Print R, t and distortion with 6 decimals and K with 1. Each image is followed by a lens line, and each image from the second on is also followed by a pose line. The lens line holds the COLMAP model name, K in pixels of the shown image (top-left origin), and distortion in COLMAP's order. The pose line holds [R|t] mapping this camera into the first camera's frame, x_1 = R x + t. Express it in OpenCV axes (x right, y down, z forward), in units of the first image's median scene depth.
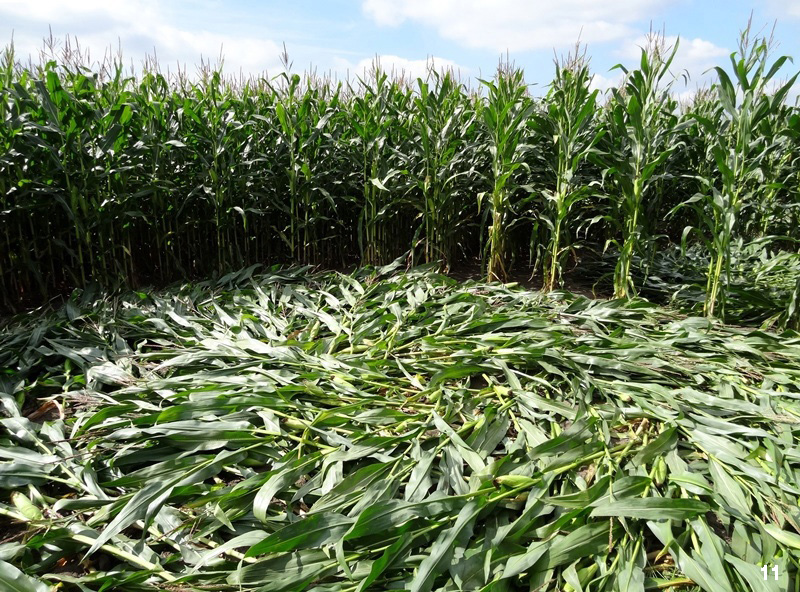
lens RADIAL K [[594.3, 0, 400.0], [0, 594.3, 296.0], [0, 0, 1]] dist [0.005718, 0.000924]
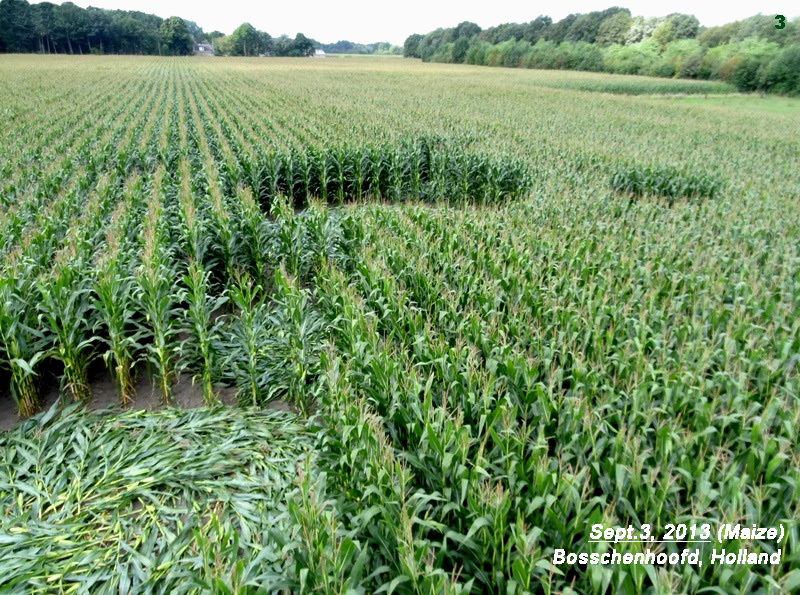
lens RADIAL K [[594.3, 0, 400.0], [0, 594.3, 297.5], [0, 0, 1]] dist [0.005718, 0.000924]
pose [[0.807698, -0.219395, 0.547257, -0.103381], [0.166362, 0.975278, 0.145454, -0.744689], [-0.565640, -0.026440, 0.824229, -1.218869]]
